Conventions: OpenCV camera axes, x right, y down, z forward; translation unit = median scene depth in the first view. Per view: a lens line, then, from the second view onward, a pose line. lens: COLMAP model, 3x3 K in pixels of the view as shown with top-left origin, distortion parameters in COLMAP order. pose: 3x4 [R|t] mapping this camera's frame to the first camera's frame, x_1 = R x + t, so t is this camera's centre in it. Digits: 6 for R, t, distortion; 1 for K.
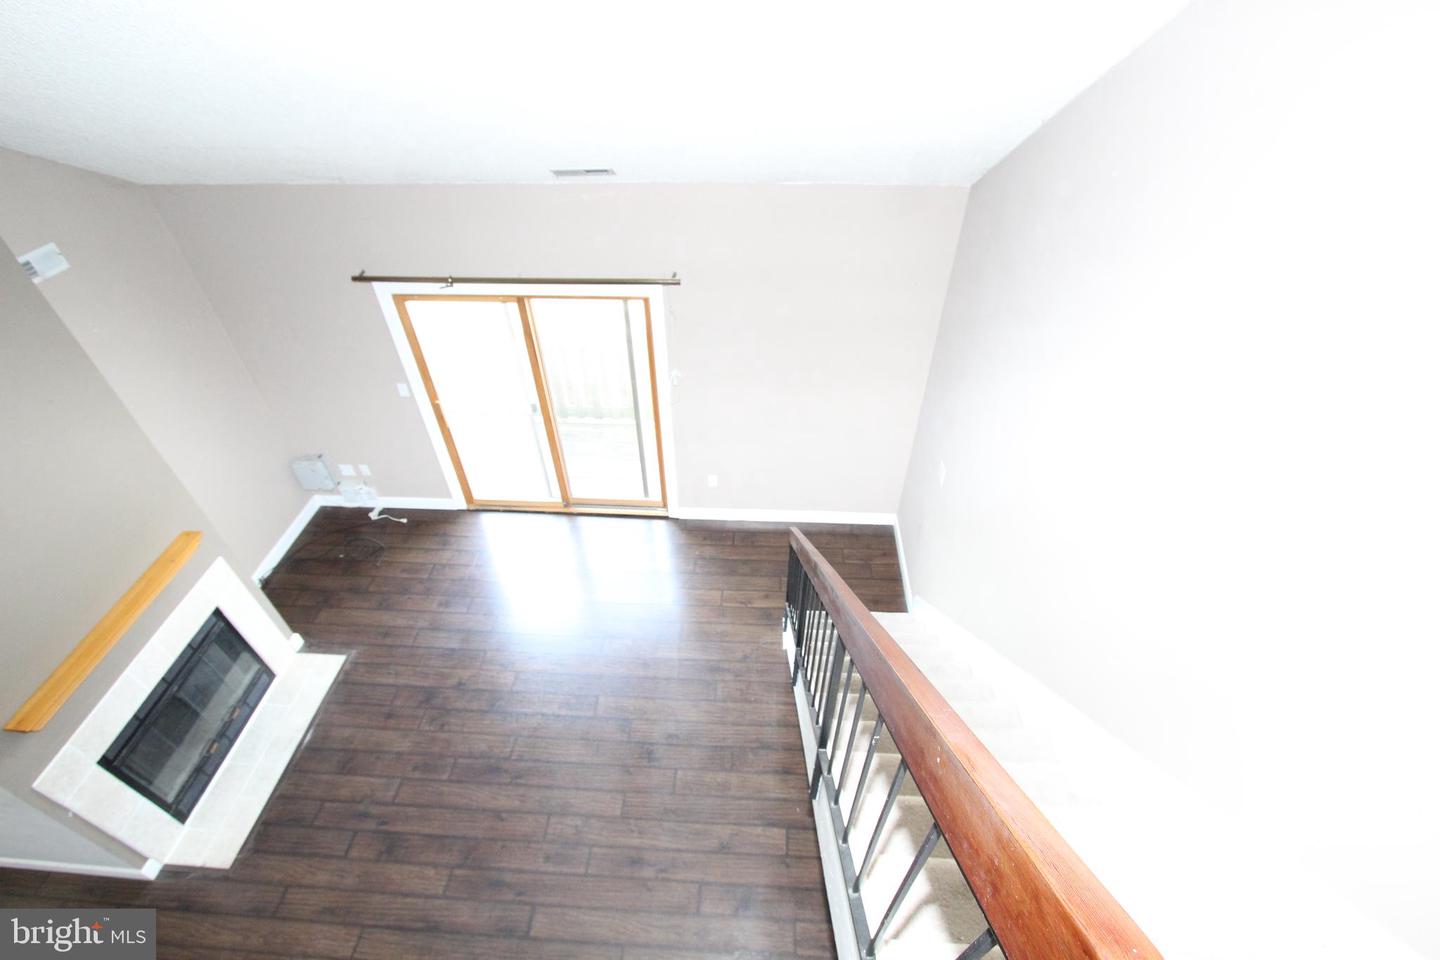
lens RADIAL K [[662.2, 0, 717.5], [0, 662.2, 489.3], [0, 0, 1]] dist [-0.024372, 0.004287]
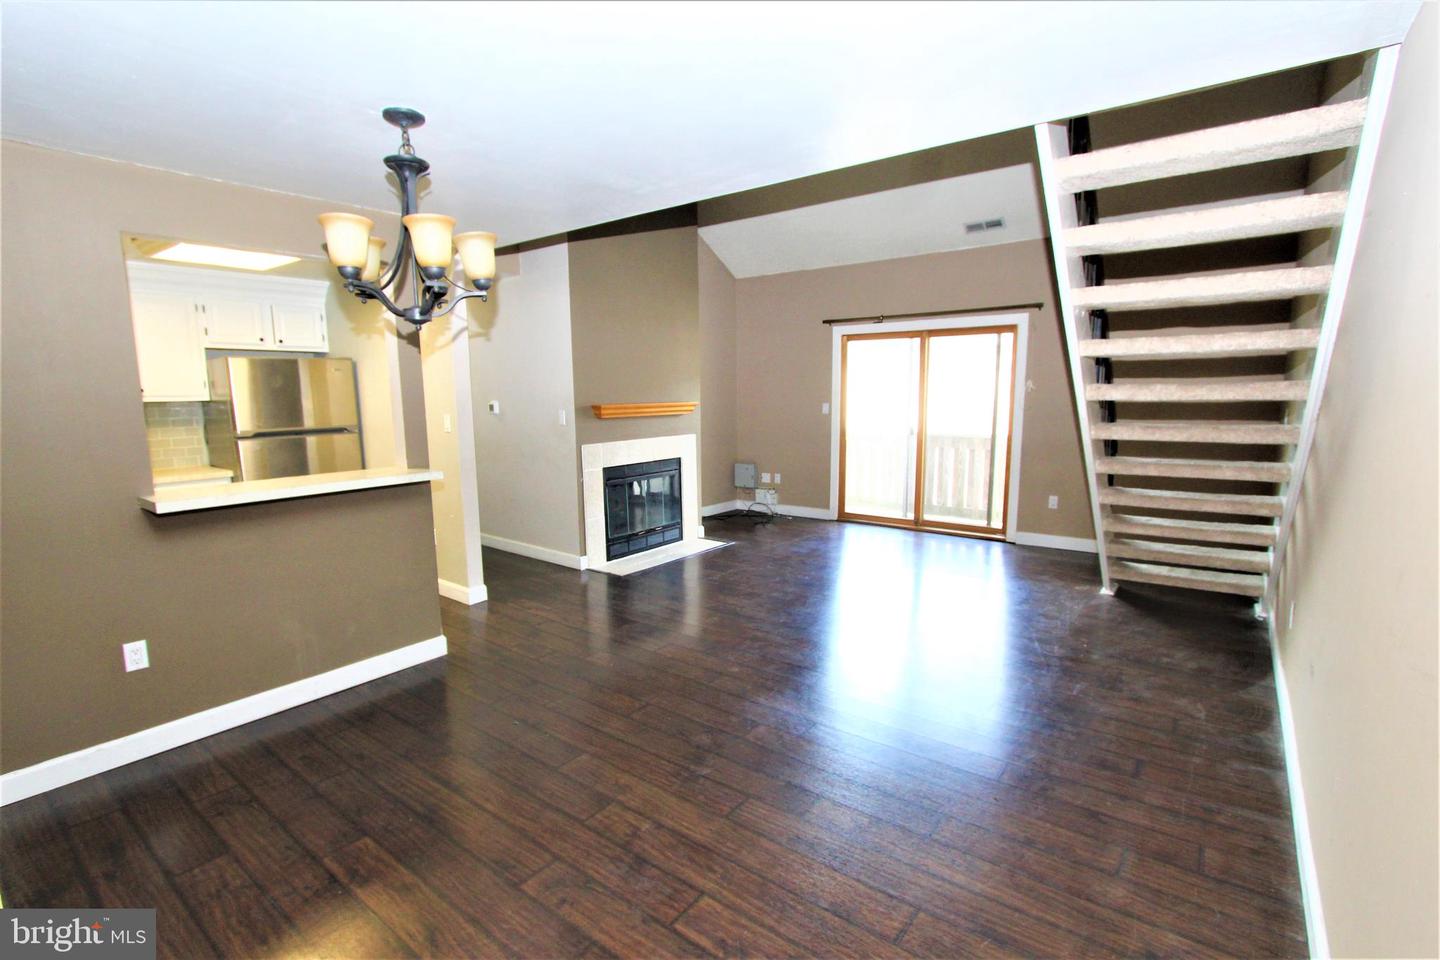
lens RADIAL K [[662.2, 0, 713.5], [0, 662.2, 489.7], [0, 0, 1]] dist [-0.024372, 0.004287]
pose [[0.825603, 0.088932, -0.557199, 0.169237], [-0.378850, 0.819182, -0.430597, 0.833724], [0.418154, 0.566597, 0.710010, -0.039155]]
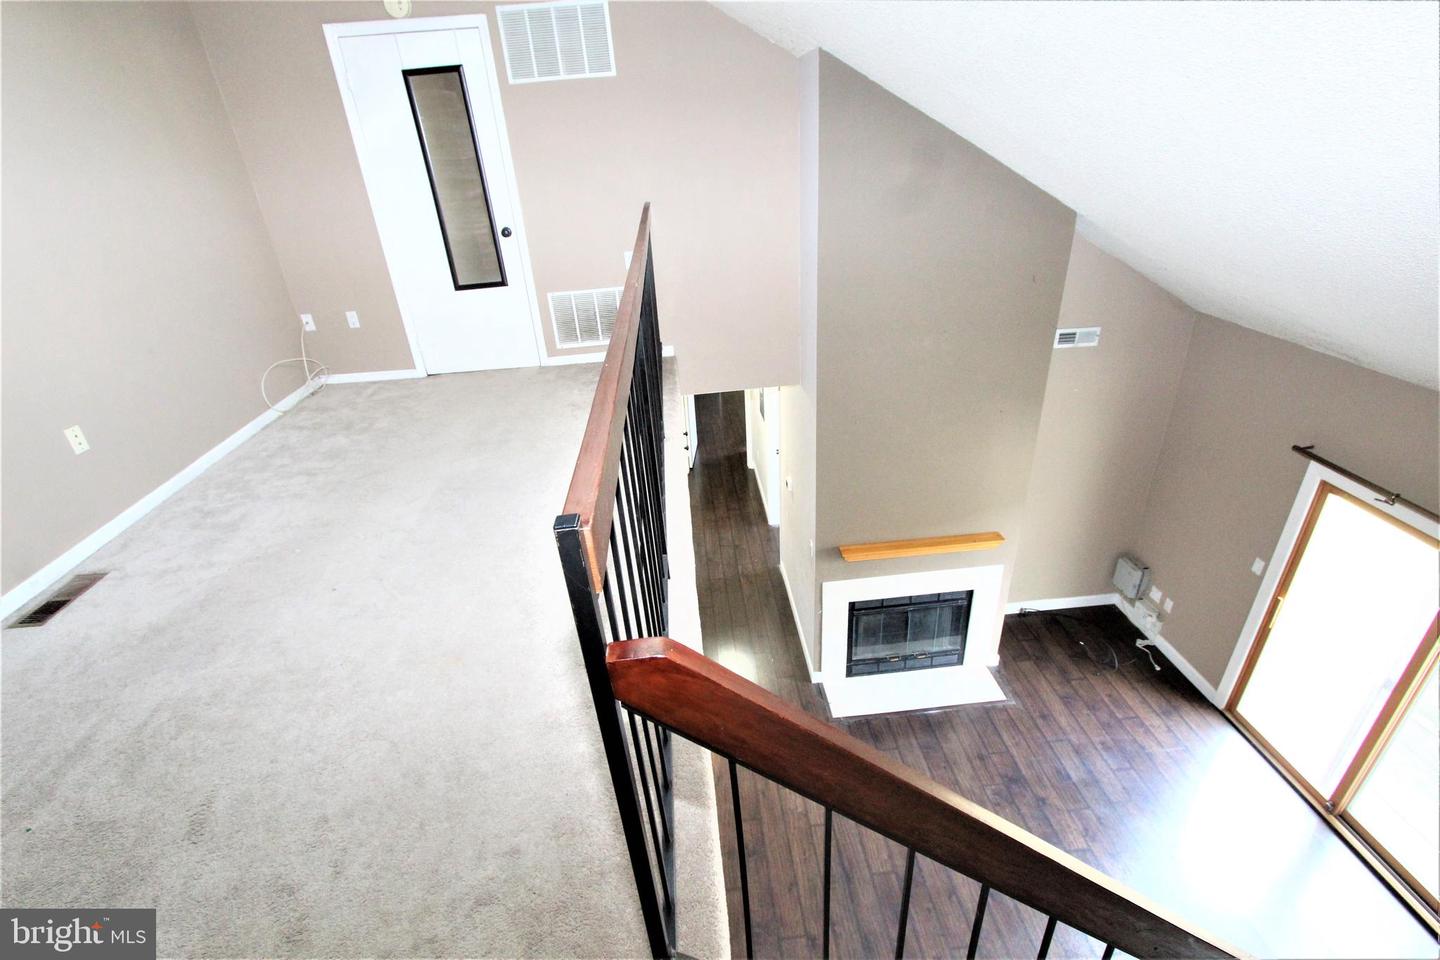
lens RADIAL K [[662.2, 0, 717.1], [0, 662.2, 490.6], [0, 0, 1]] dist [-0.024372, 0.004287]
pose [[0.140902, 0.472737, -0.869865, 0.187825], [-0.619619, 0.727382, 0.294936, -0.032181], [0.772152, 0.497428, 0.395407, -0.000191]]
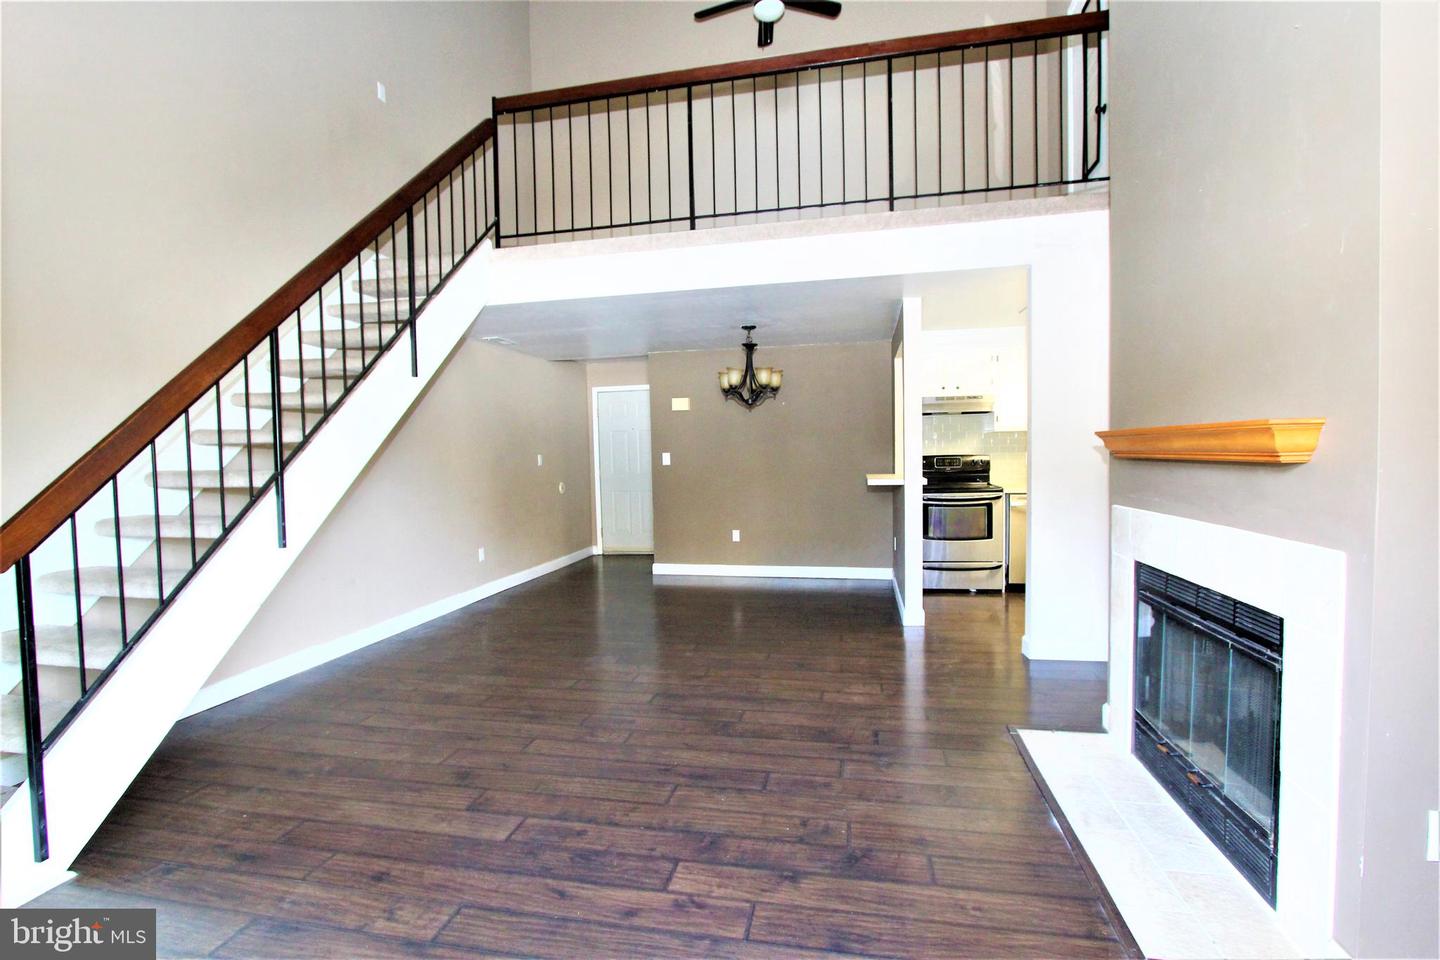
lens RADIAL K [[662.2, 0, 719.1], [0, 662.2, 491.3], [0, 0, 1]] dist [-0.024372, 0.004287]
pose [[-0.989747, 0.029646, 0.139722, -0.434387], [0.120384, 0.699600, 0.704320, -0.212437], [-0.076869, 0.713919, -0.695996, 1.188257]]
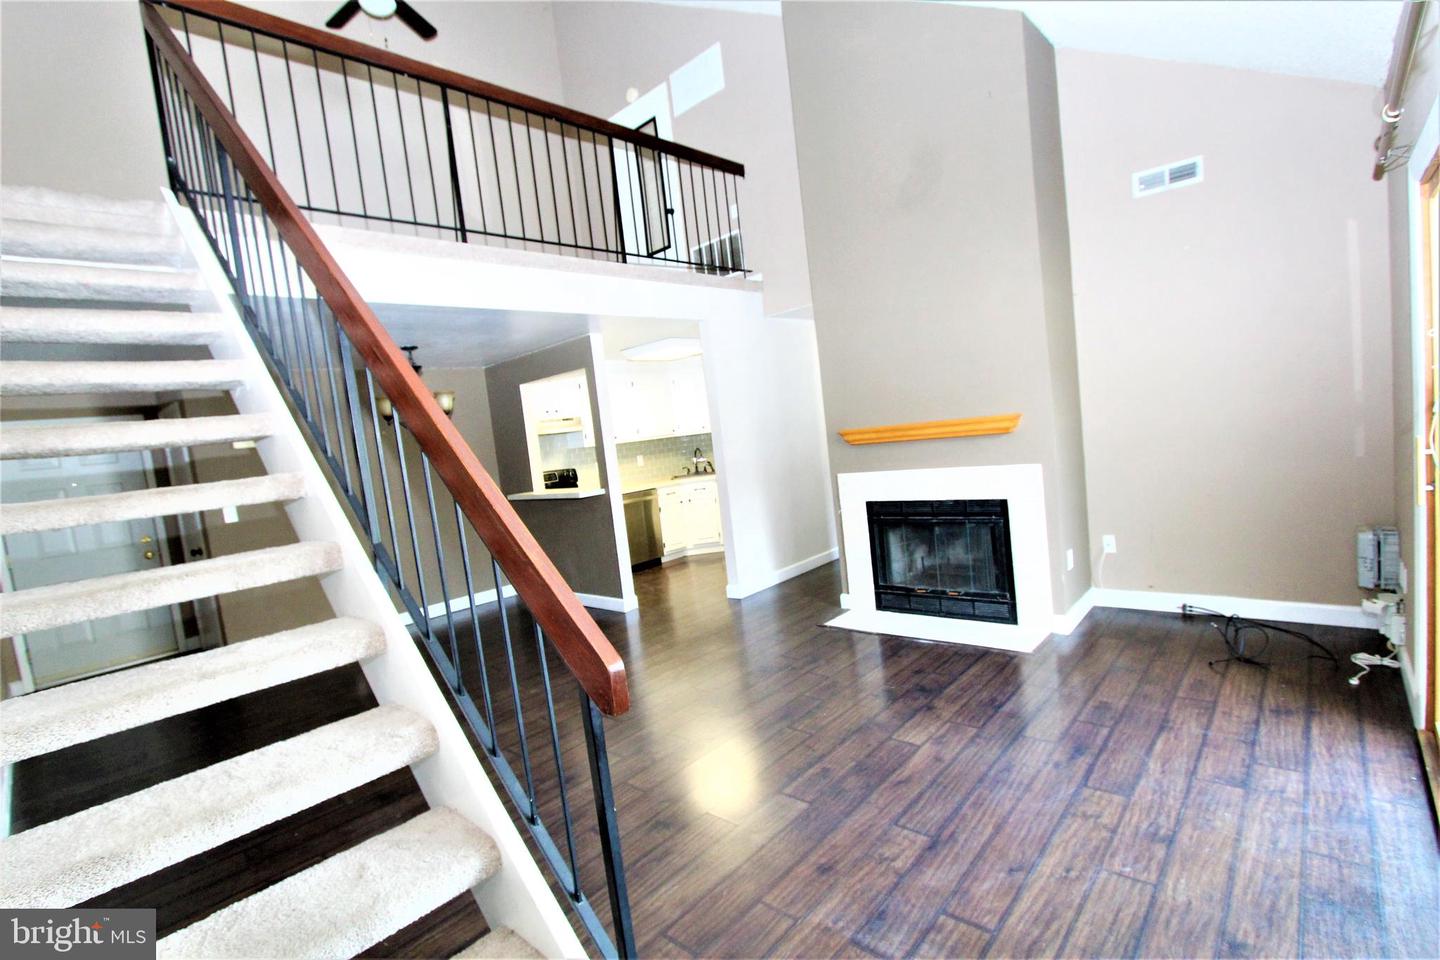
lens RADIAL K [[662.2, 0, 715.7], [0, 662.2, 491.1], [0, 0, 1]] dist [-0.024372, 0.004287]
pose [[-0.625255, 0.157645, -0.764332, 0.271056], [-0.425263, 0.752382, 0.503063, -0.143590], [0.654375, 0.639585, -0.403390, 1.040824]]
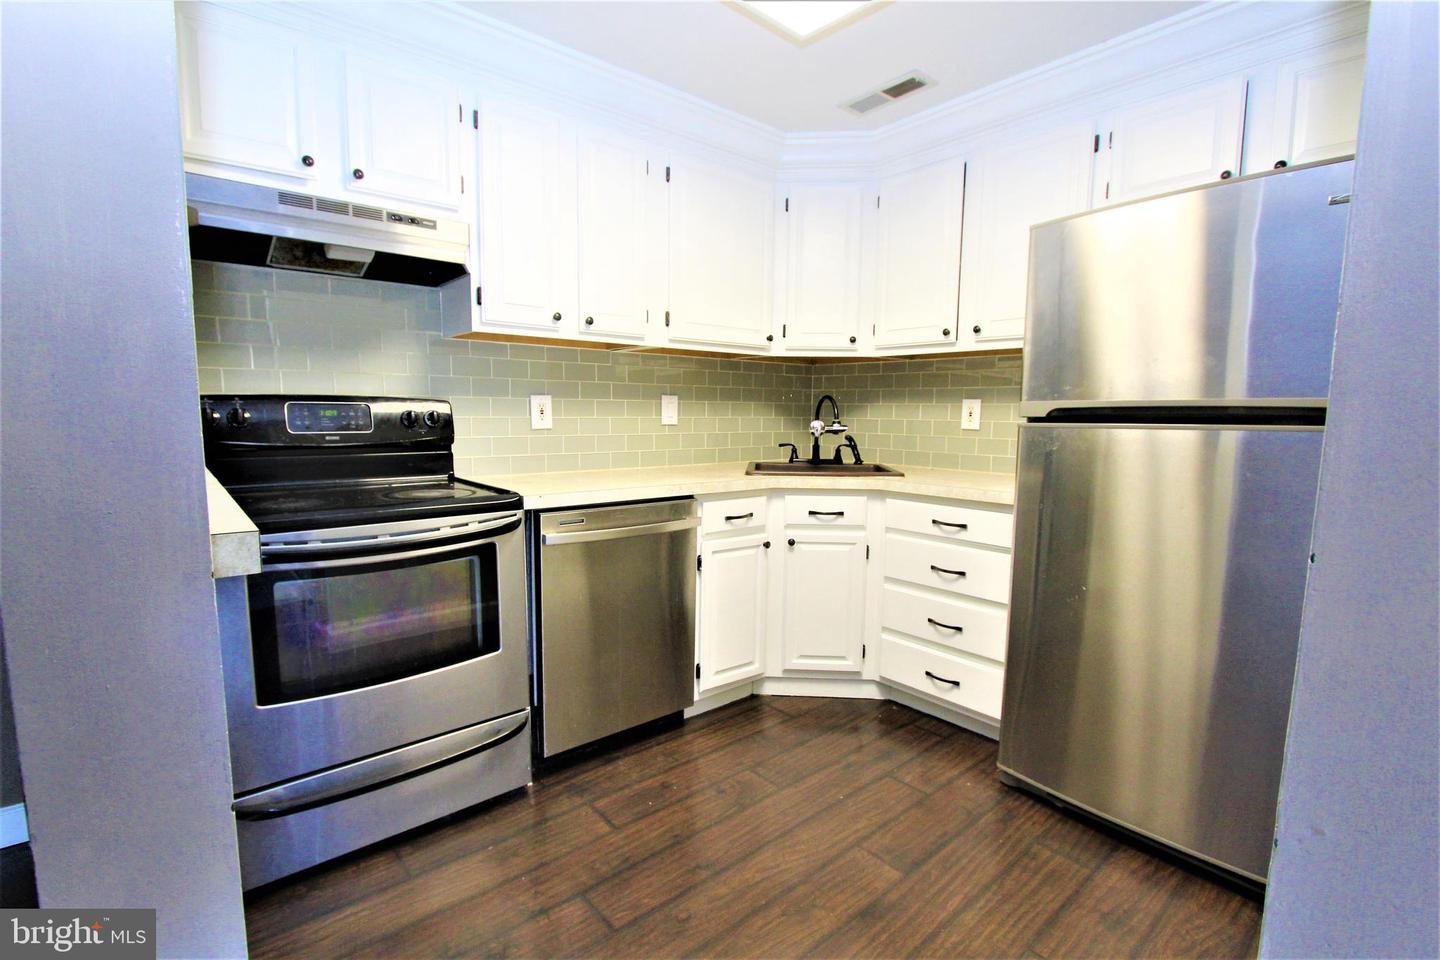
lens RADIAL K [[662.2, 0, 702.8], [0, 662.2, 492.2], [0, 0, 1]] dist [-0.024372, 0.004287]
pose [[-0.731130, 0.090221, -0.676246, -0.604543], [-0.454074, 0.675434, 0.581039, 0.473399], [0.509181, 0.731881, -0.452863, 0.475521]]
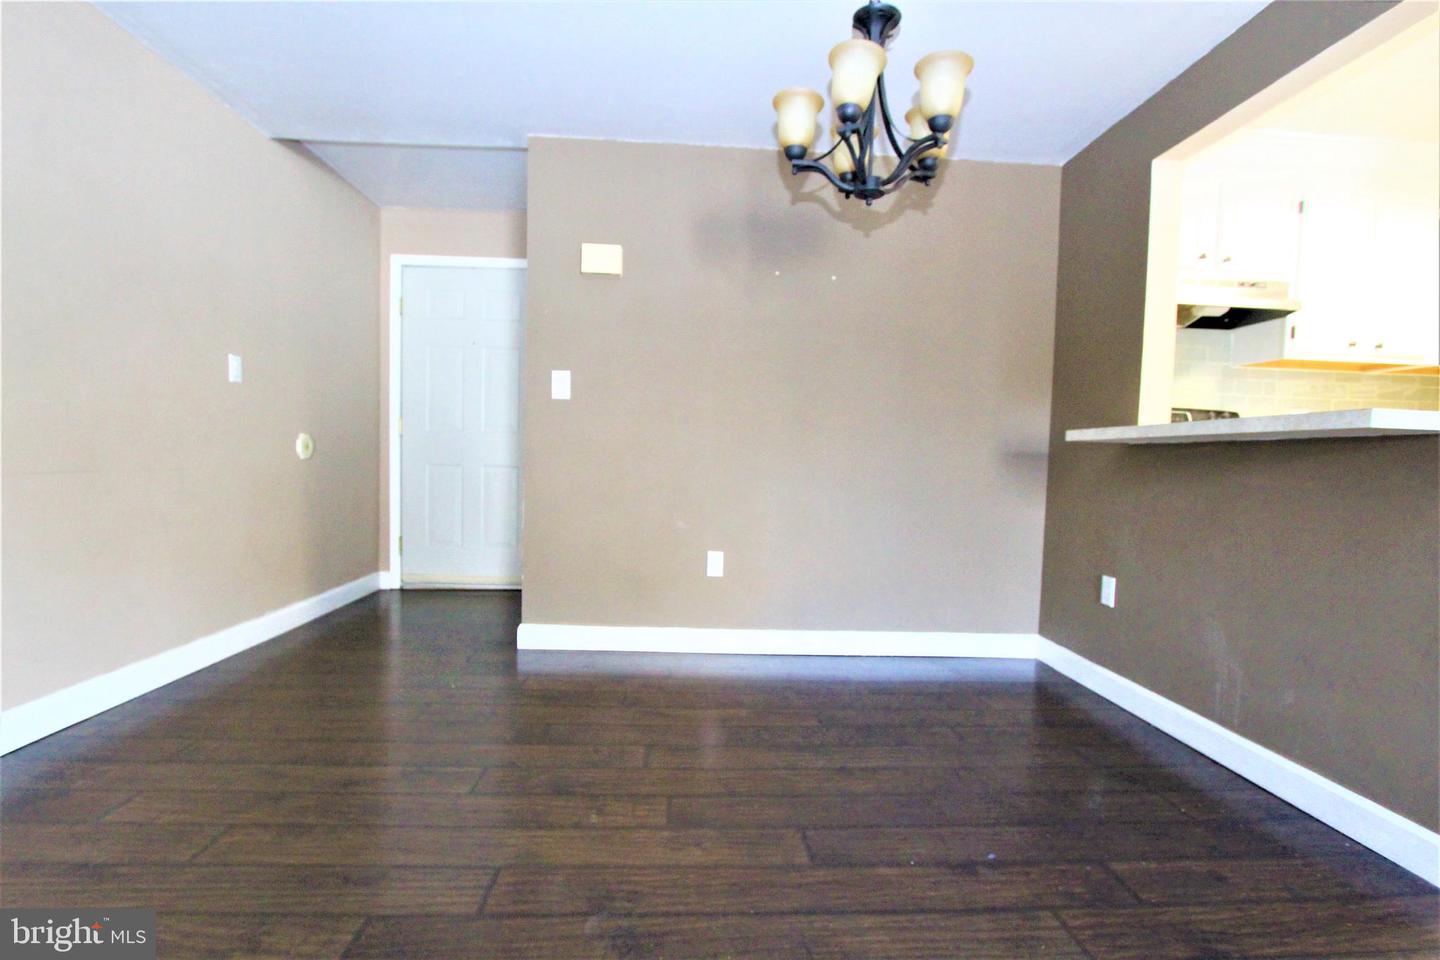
lens RADIAL K [[662.2, 0, 719.1], [0, 662.2, 492.2], [0, 0, 1]] dist [-0.024372, 0.004287]
pose [[-0.993269, -0.005327, -0.115707, -0.167233], [-0.085997, 0.703120, 0.705852, 0.431071], [0.077596, 0.711052, -0.698845, 0.596240]]
